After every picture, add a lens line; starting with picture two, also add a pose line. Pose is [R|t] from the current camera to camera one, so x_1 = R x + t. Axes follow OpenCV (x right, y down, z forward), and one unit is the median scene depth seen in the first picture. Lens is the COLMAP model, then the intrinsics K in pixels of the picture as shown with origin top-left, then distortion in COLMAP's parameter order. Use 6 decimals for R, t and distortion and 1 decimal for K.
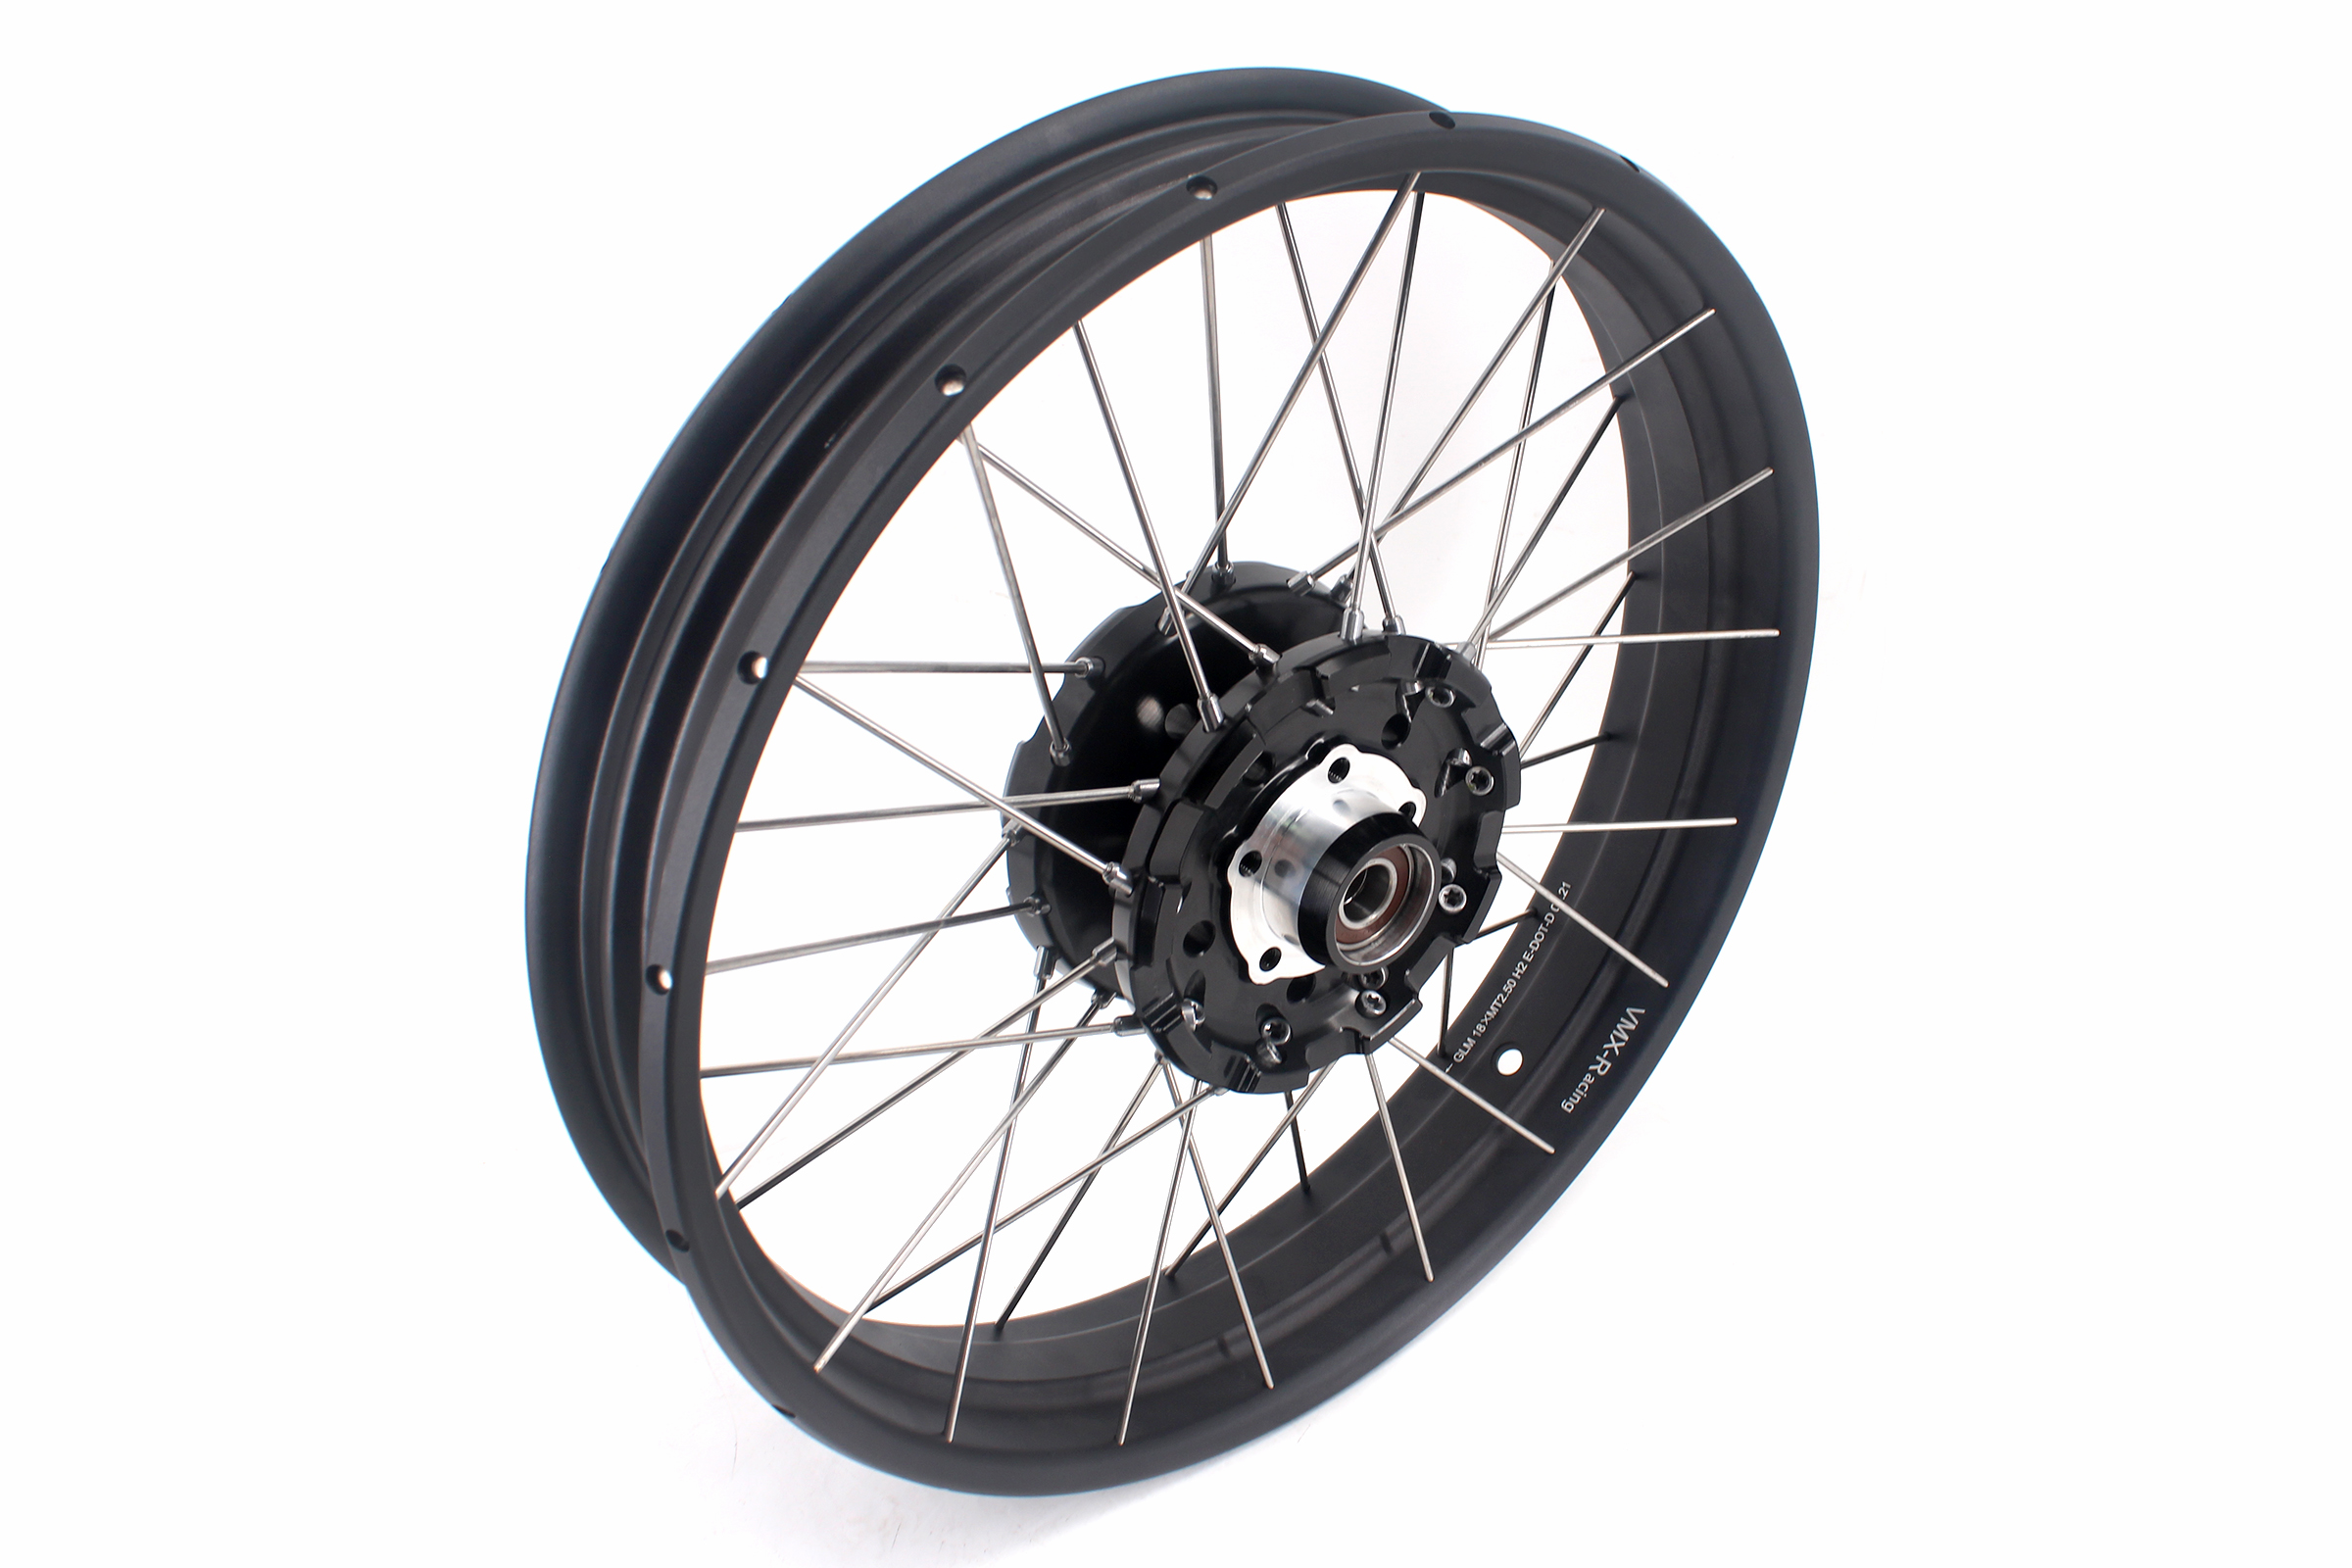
lens RADIAL K [[1898.0, 0, 1176.0], [0, 1898.0, 784.0], [0, 0, 1]] dist [-0.143643, -0.000966]
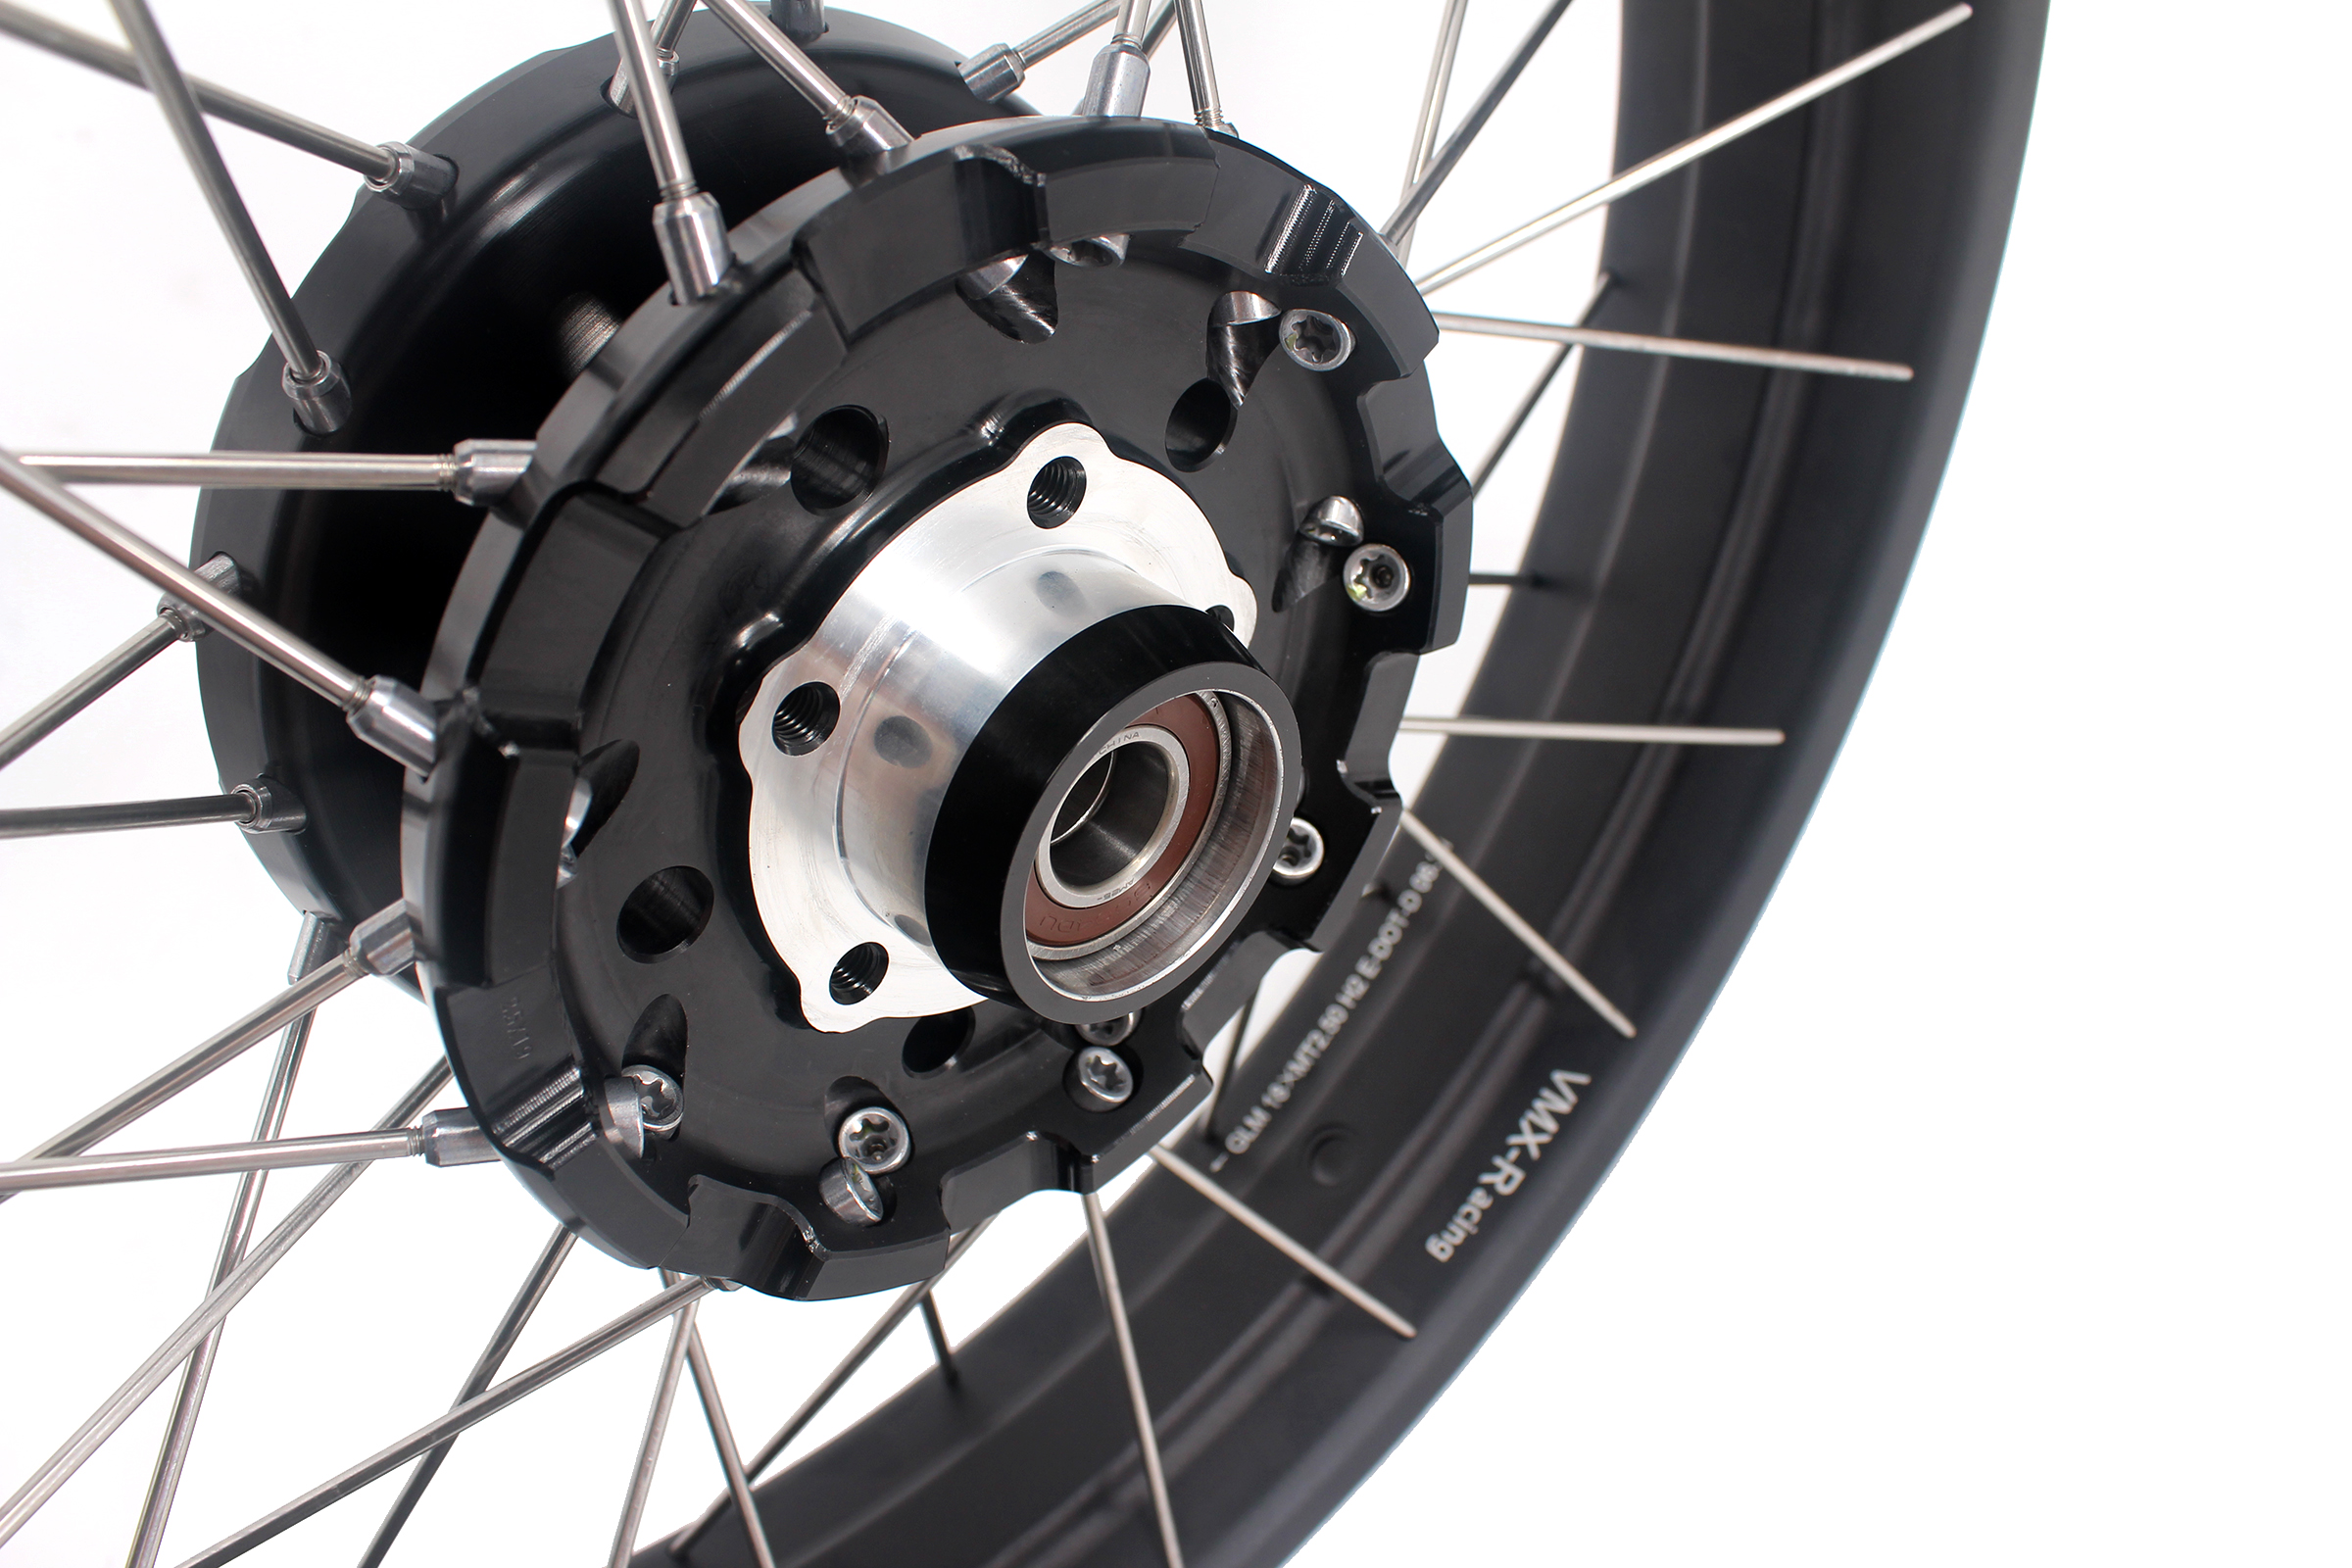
lens RADIAL K [[1898.0, 0, 1176.0], [0, 1898.0, 784.0], [0, 0, 1]] dist [-0.143643, -0.000966]
pose [[0.986117, 0.051495, 0.157866, 0.049734], [-0.053717, 0.998508, 0.009835, 0.044222], [-0.157124, -0.018179, 0.987412, 0.584602]]
